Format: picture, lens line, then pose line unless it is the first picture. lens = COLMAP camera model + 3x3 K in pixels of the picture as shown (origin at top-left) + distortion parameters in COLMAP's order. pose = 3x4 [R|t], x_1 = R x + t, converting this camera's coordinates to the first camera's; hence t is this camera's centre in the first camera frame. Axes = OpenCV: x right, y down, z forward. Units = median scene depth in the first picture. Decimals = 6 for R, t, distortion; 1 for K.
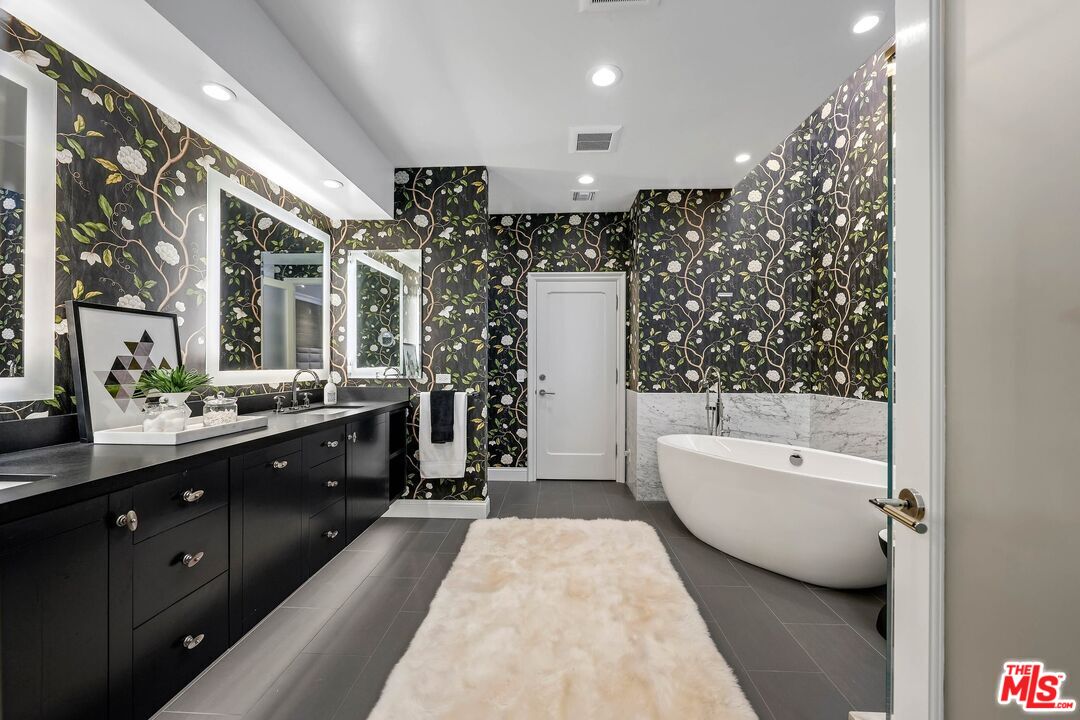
lens RADIAL K [[436.6, 0, 540.0], [0, 436.6, 360.0], [0, 0, 1]] dist [0.000183, -0.000701]
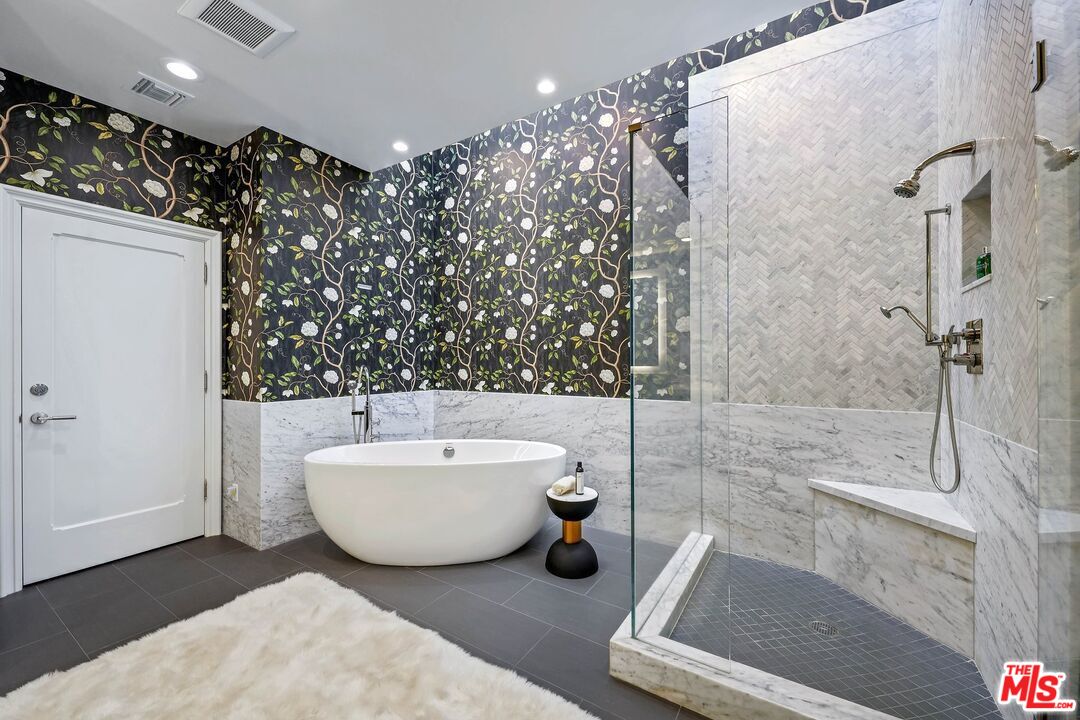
lens RADIAL K [[436.6, 0, 540.0], [0, 436.6, 360.0], [0, 0, 1]] dist [0.000183, -0.000701]
pose [[0.469406, 0.001138, 0.882982, -0.213979], [-0.004860, 0.999987, 0.001295, -0.000042], [-0.882969, -0.004900, 0.469405, 0.257031]]
